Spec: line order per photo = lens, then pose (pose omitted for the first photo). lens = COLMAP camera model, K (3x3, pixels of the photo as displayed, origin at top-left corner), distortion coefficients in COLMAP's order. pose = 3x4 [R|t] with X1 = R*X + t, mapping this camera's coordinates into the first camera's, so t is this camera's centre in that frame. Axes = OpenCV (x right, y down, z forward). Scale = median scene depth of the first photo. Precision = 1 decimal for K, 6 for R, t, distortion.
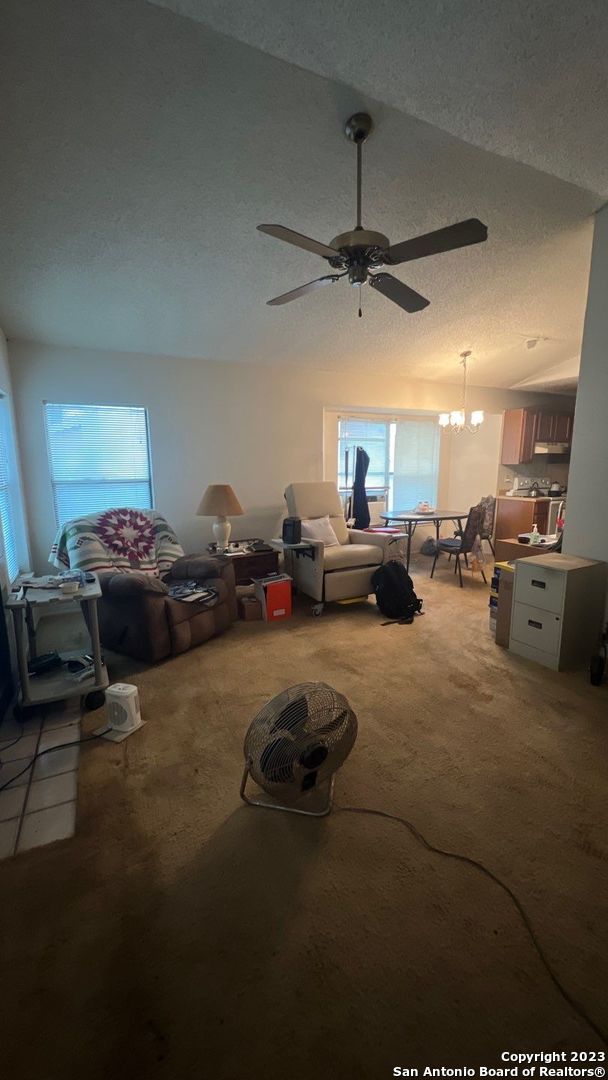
lens RADIAL K [[434.3, 0, 300.8], [0, 434.3, 536.8], [0, 0, 1]] dist [0.002621, 0.000023]
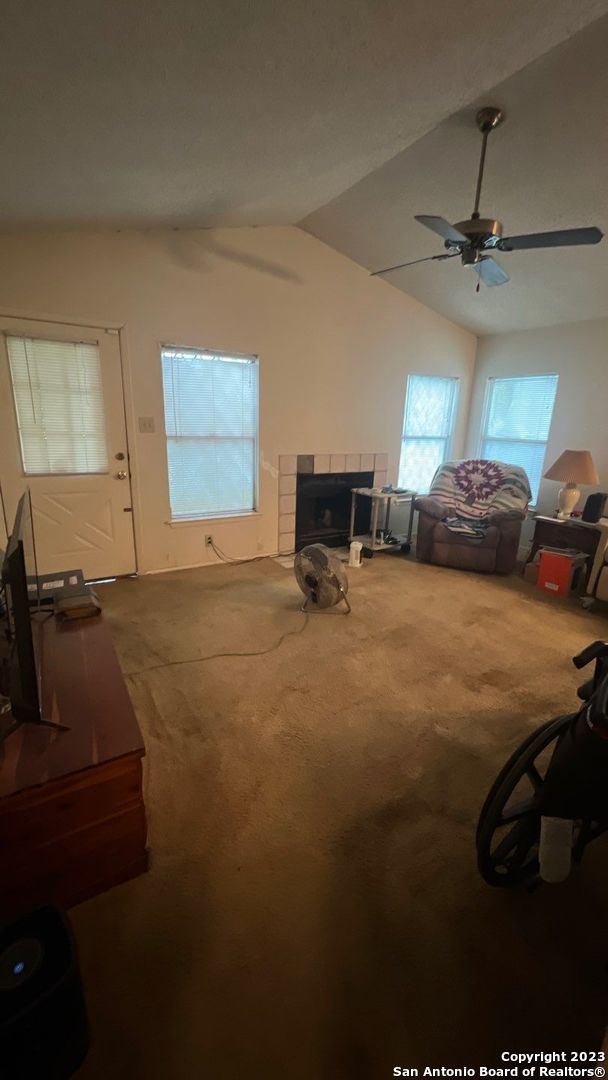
lens RADIAL K [[434.3, 0, 300.8], [0, 434.3, 540.3], [0, 0, 1]] dist [0.002621, 0.000023]
pose [[0.070337, 0.280274, -0.957340, 0.869319], [-0.200451, 0.944111, 0.261674, -0.068107], [0.977176, 0.173495, 0.122587, 0.343928]]
